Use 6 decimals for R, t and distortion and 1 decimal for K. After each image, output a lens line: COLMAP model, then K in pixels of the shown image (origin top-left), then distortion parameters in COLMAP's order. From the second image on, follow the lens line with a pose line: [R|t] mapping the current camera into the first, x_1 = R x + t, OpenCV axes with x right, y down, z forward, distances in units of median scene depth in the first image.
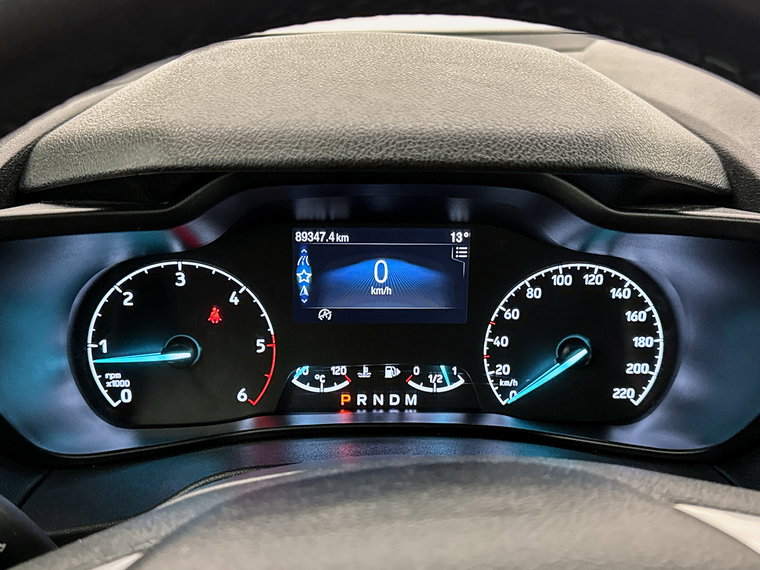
lens RADIAL K [[875.0, 0, 388.0], [0, 875.0, 283.6], [0, 0, 1]] dist [0.169254, 0.000000]
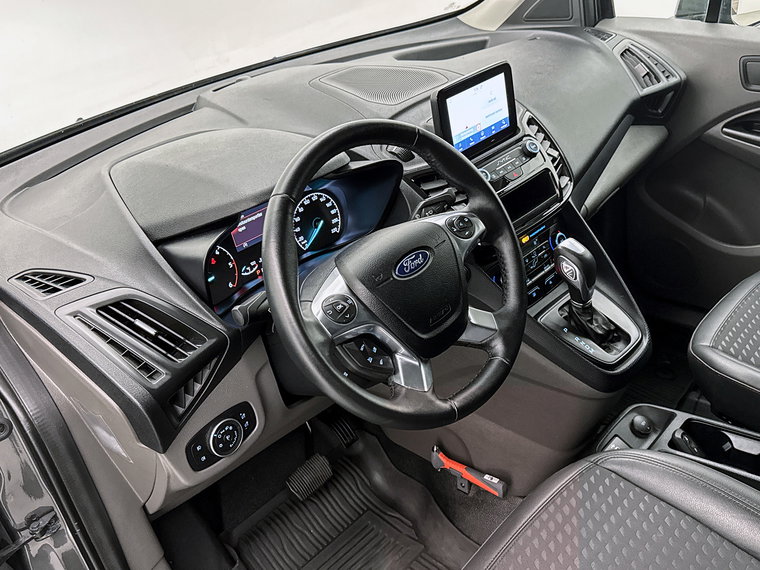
lens RADIAL K [[700.1, 0, 375.3], [0, 700.1, 290.8], [0, 0, 1]] dist [-0.002125, 0.000000]
pose [[0.732926, -0.442501, 0.516732, -0.980062], [0.380553, 0.896276, 0.227748, -0.184564], [-0.563913, 0.029721, 0.825299, -1.061262]]
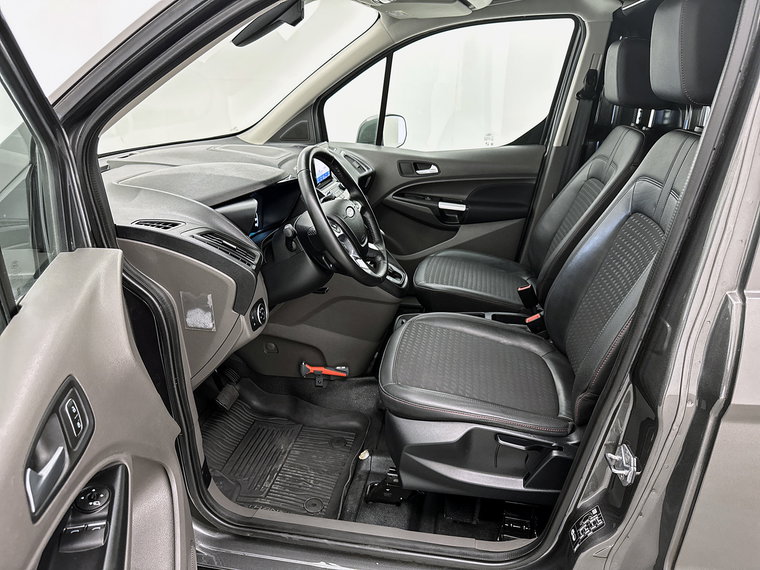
lens RADIAL K [[551.5, 0, 382.0], [0, 551.5, 286.9], [0, 0, 1]] dist [0.021617, -0.054229]
pose [[0.215107, -0.362396, 0.906862, -2.824774], [0.330569, 0.900803, 0.281564, -0.228642], [-0.918941, 0.239214, 0.313566, -0.629966]]
